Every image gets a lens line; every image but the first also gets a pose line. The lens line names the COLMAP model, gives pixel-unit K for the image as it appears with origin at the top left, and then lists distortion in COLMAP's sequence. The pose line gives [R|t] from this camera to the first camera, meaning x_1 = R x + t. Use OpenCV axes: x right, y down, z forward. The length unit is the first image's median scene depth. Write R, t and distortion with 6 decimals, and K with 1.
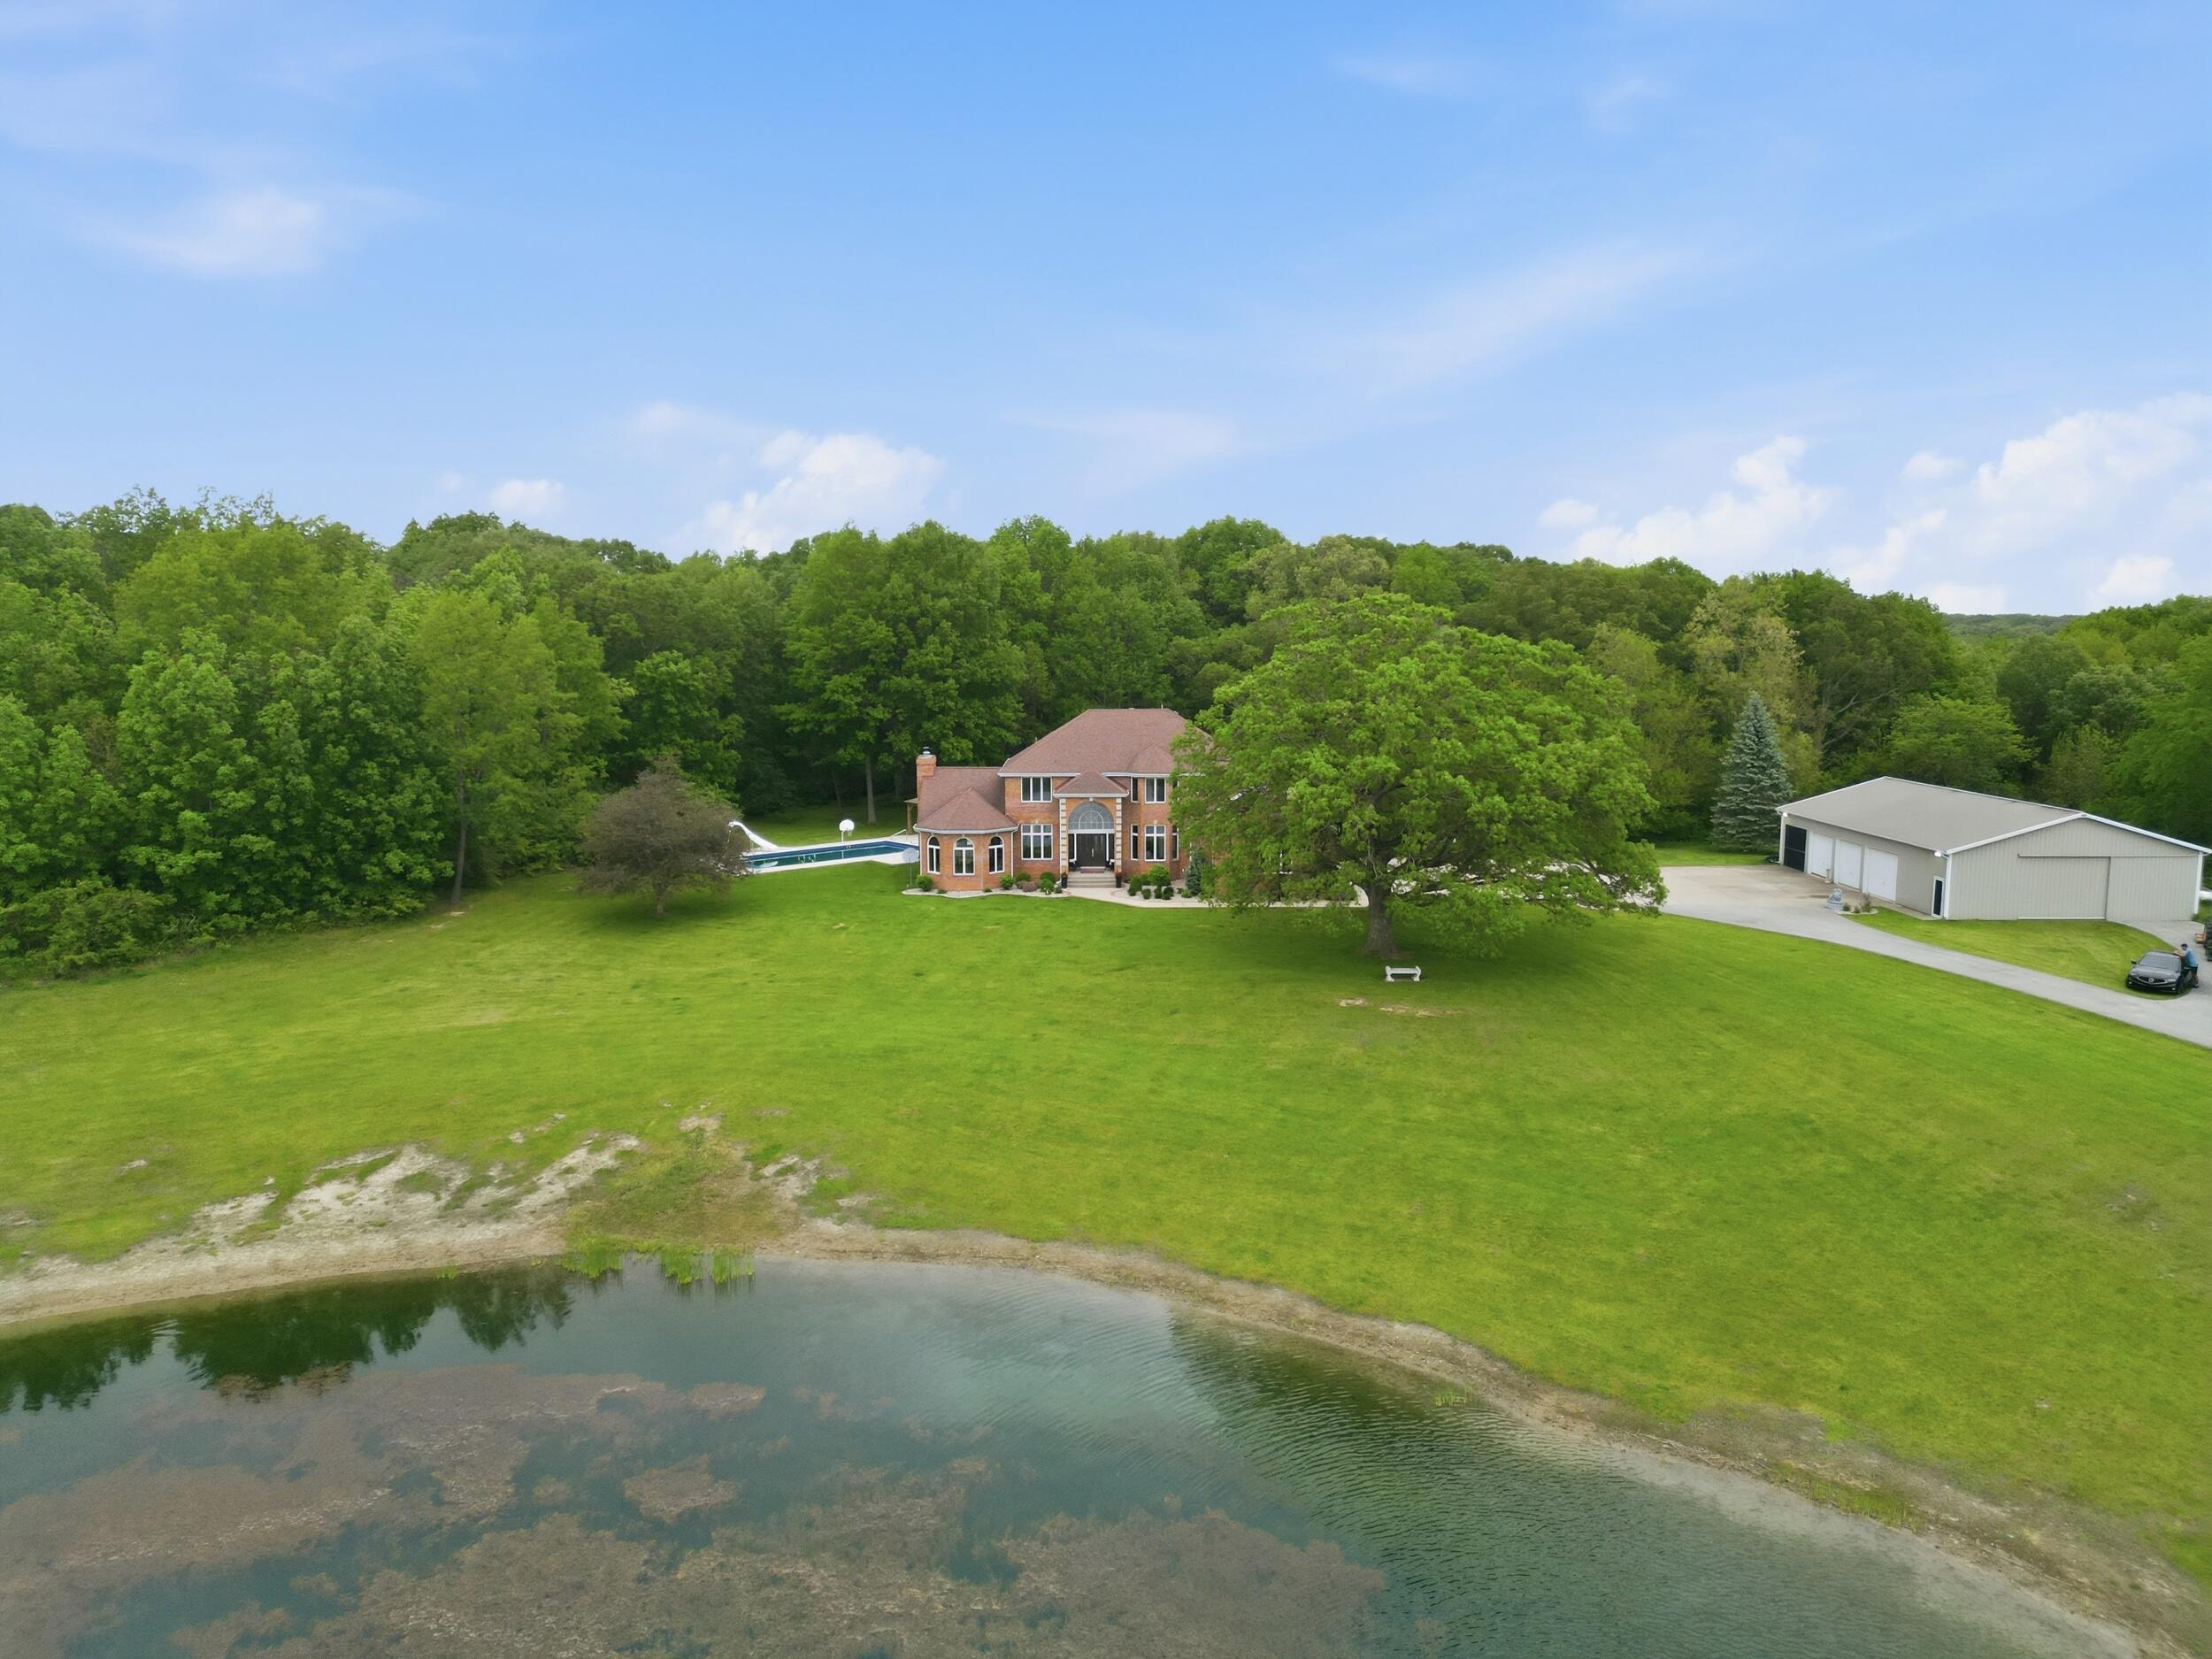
lens RADIAL K [[1584.3, 0, 1106.0], [0, 1584.3, 829.5], [0, 0, 1]] dist [0.082463, -0.054984]
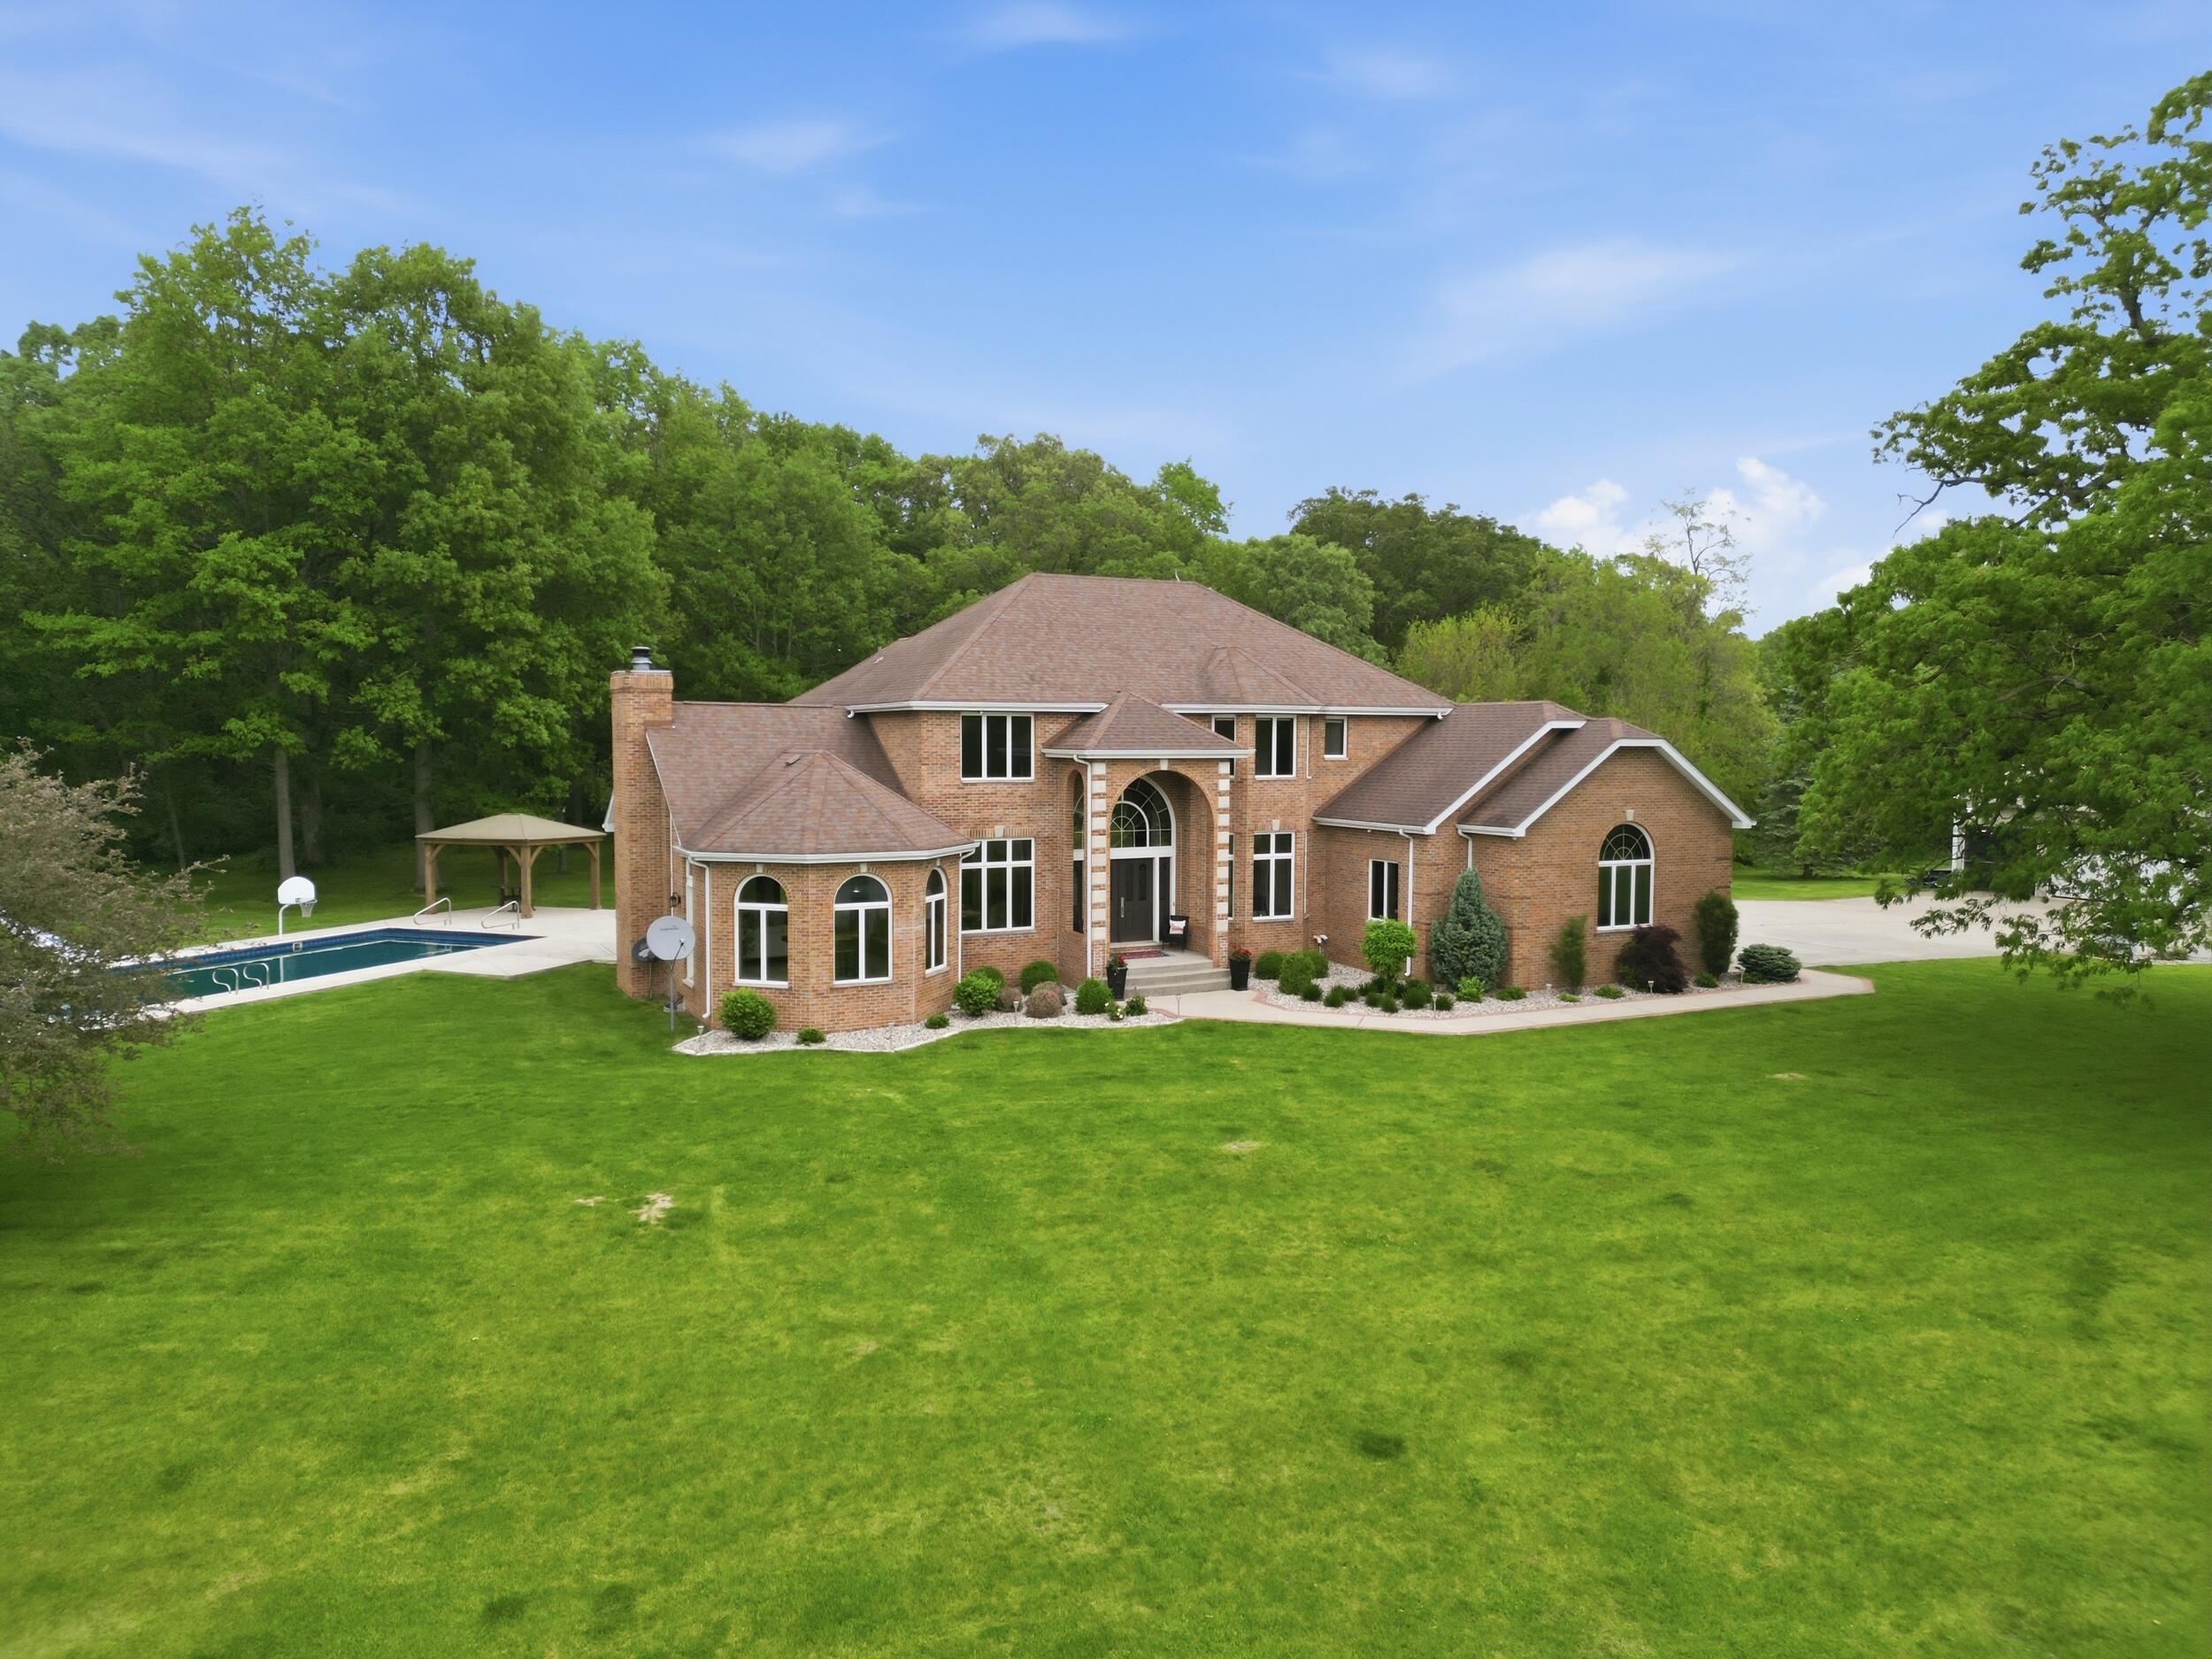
lens RADIAL K [[1584.3, 0, 1106.0], [0, 1584.3, 829.5], [0, 0, 1]] dist [0.082463, -0.054984]
pose [[0.894504, -0.020101, 0.446607, -0.154493], [0.049049, 0.997370, -0.053351, 0.012991], [-0.444360, 0.069629, 0.893138, 0.526023]]
